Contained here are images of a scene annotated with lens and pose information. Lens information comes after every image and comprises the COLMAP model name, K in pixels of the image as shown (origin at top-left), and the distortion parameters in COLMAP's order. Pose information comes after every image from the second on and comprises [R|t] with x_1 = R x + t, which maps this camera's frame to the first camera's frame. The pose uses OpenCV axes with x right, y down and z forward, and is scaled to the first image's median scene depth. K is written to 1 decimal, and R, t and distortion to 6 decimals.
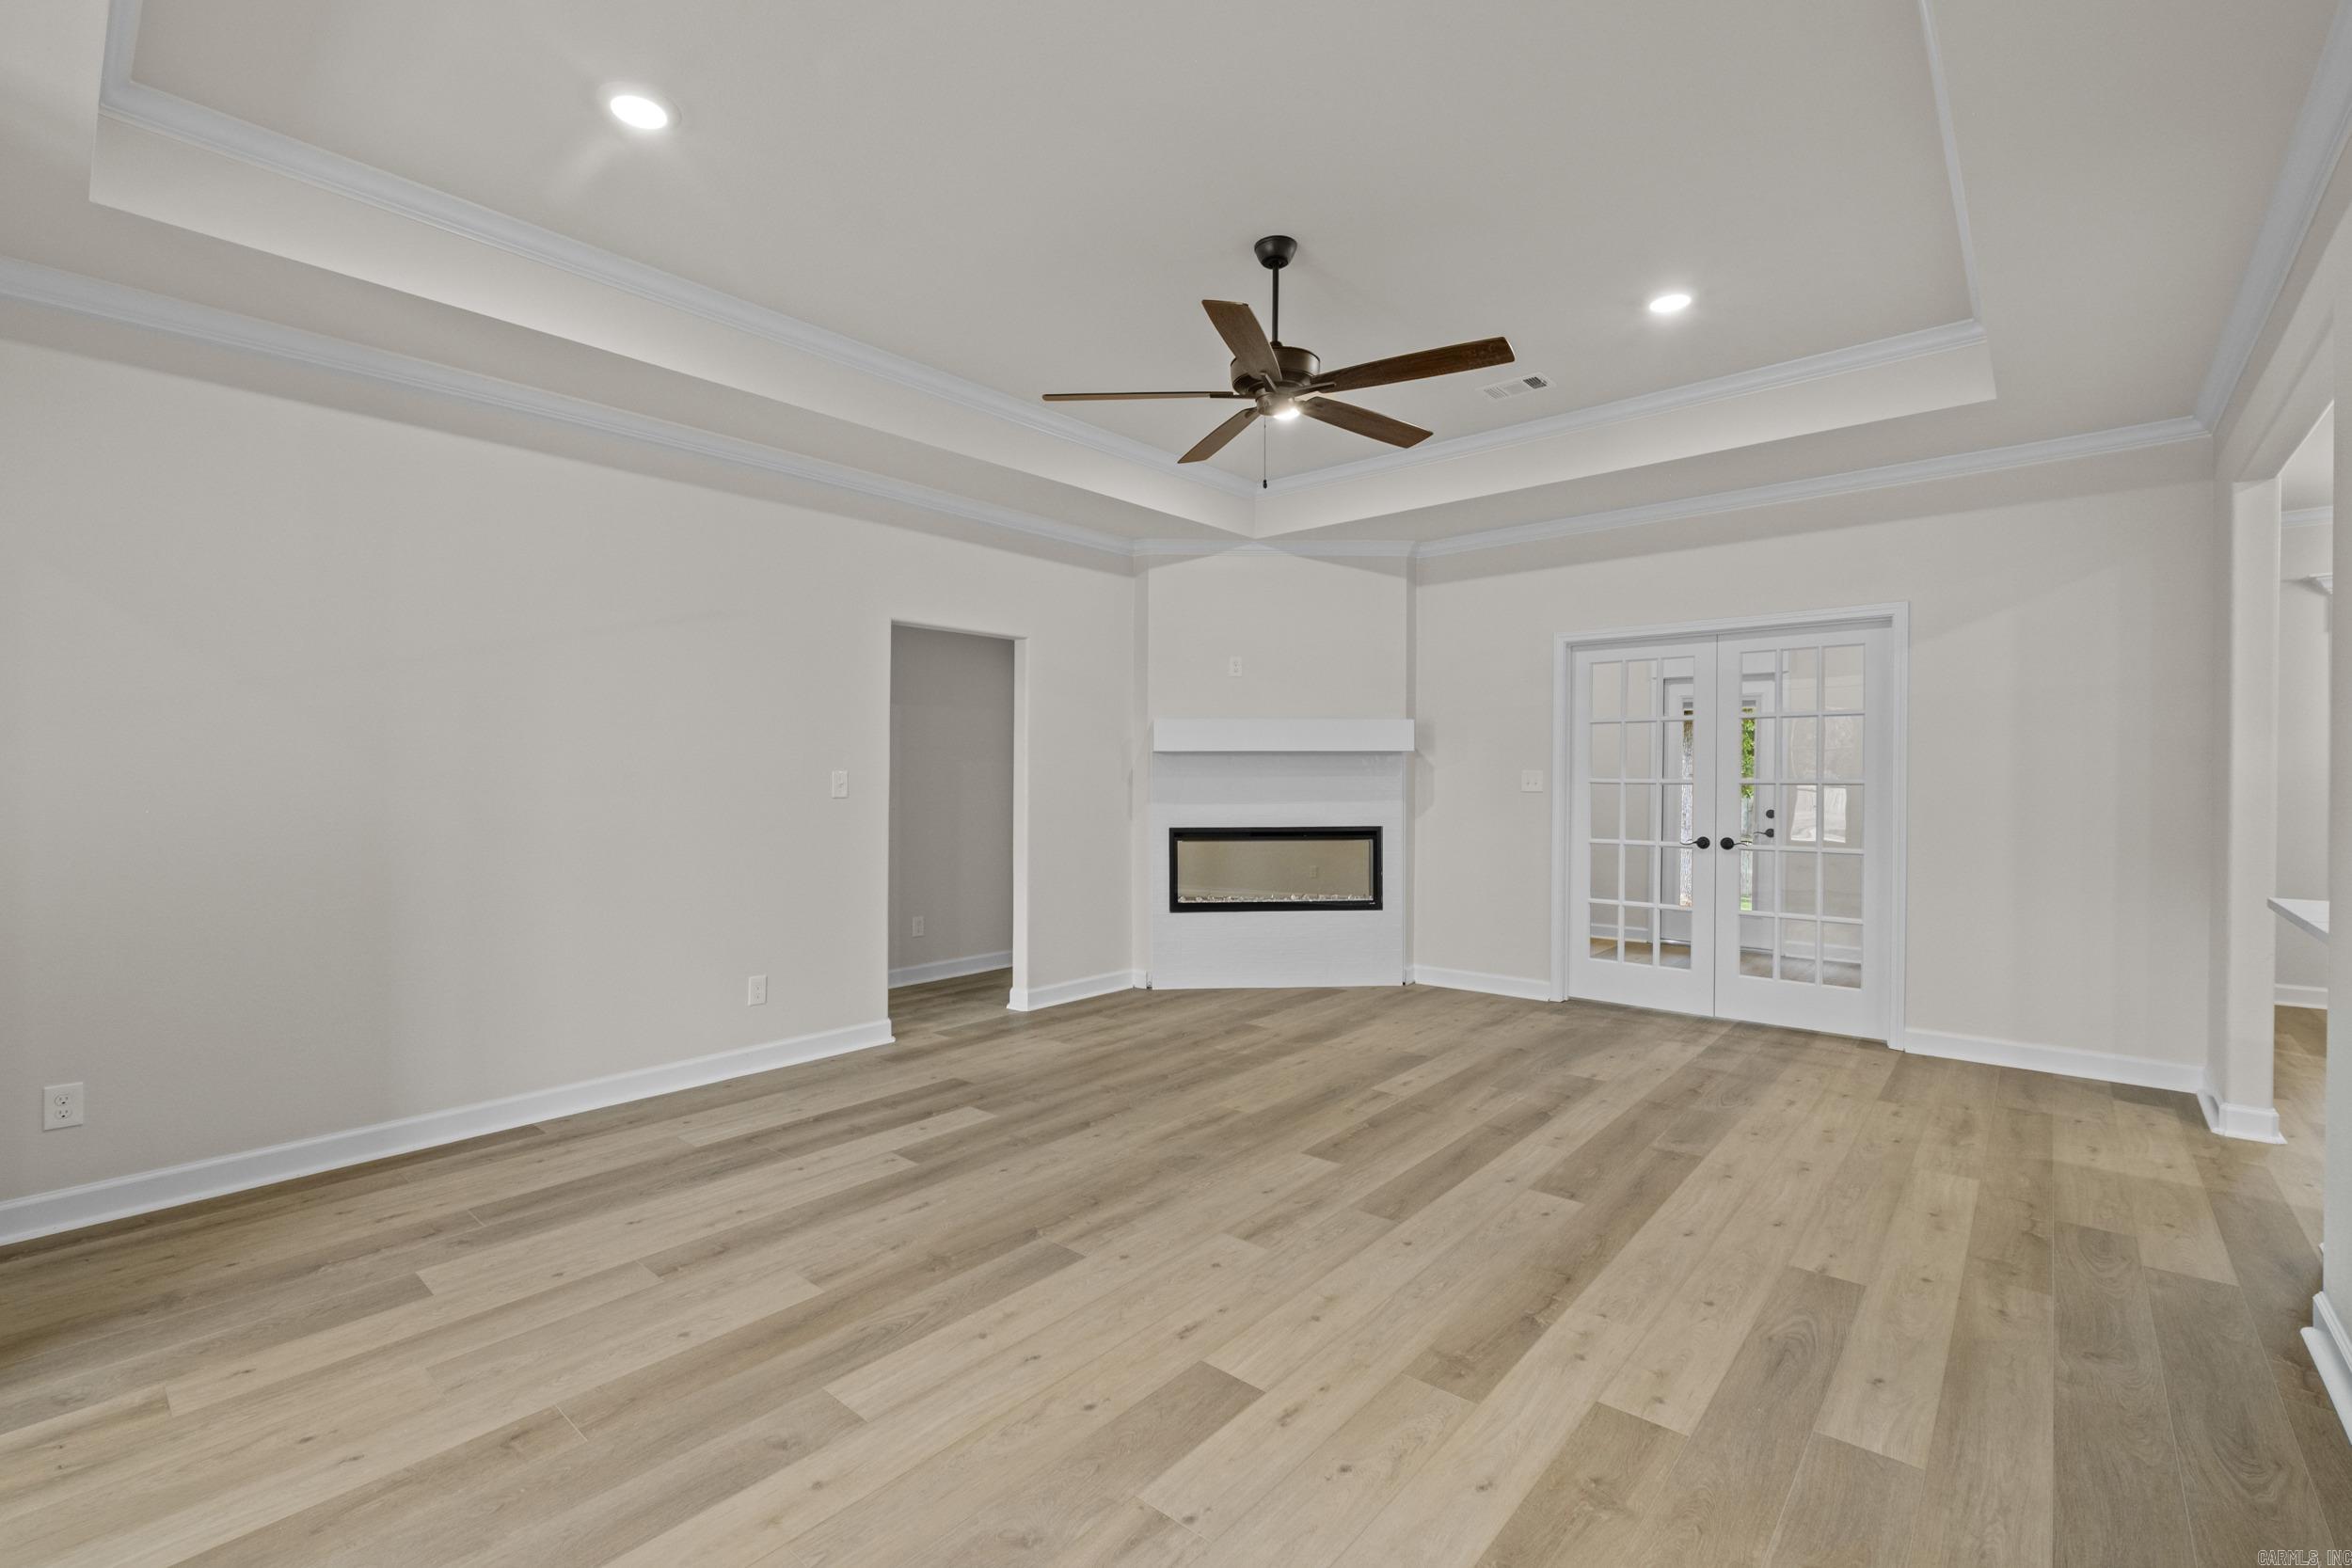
lens RADIAL K [[1025.7, 0, 1155.4], [0, 1025.7, 789.6], [0, 0, 1]] dist [-0.006573, -0.000569]
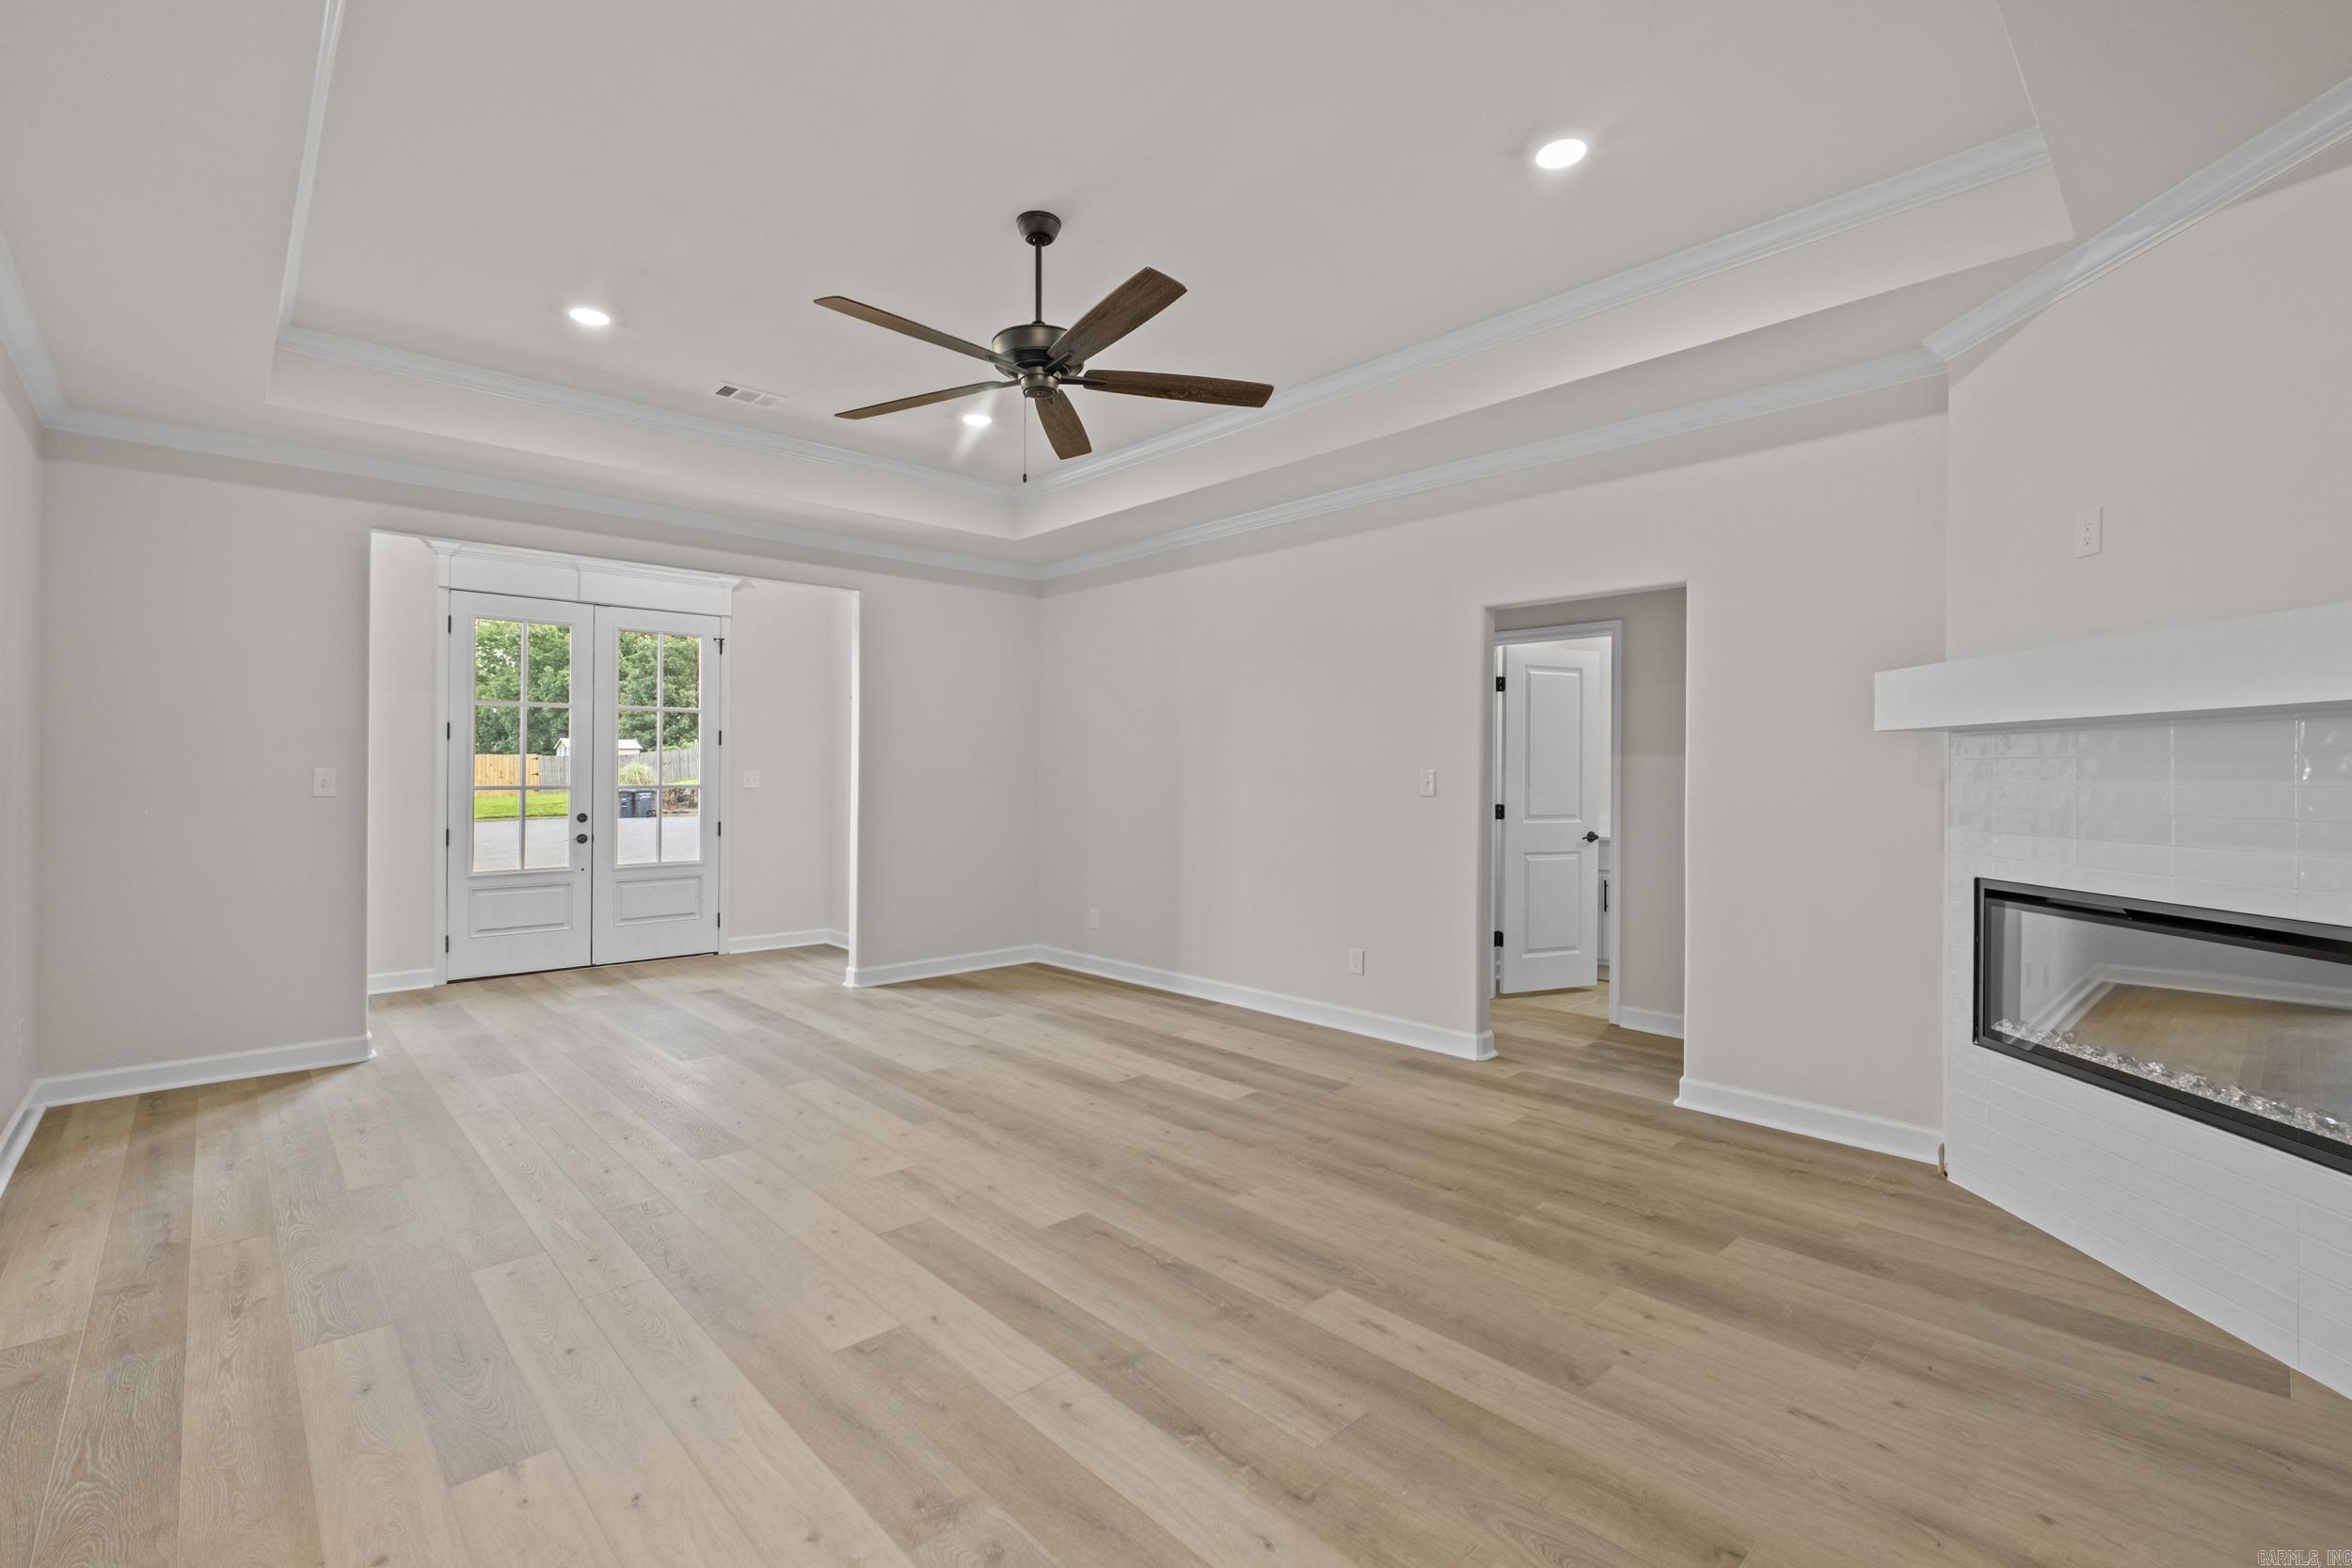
lens RADIAL K [[1038.1, 0, 1166.3], [0, 1038.1, 769.9], [0, 0, 1]] dist [-0.003558, -0.000587]
pose [[-0.101960, -0.001491, -0.994787, 0.938906], [-0.014107, 0.999900, -0.000052, -0.017770], [0.994688, 0.014028, -0.101971, 1.075917]]
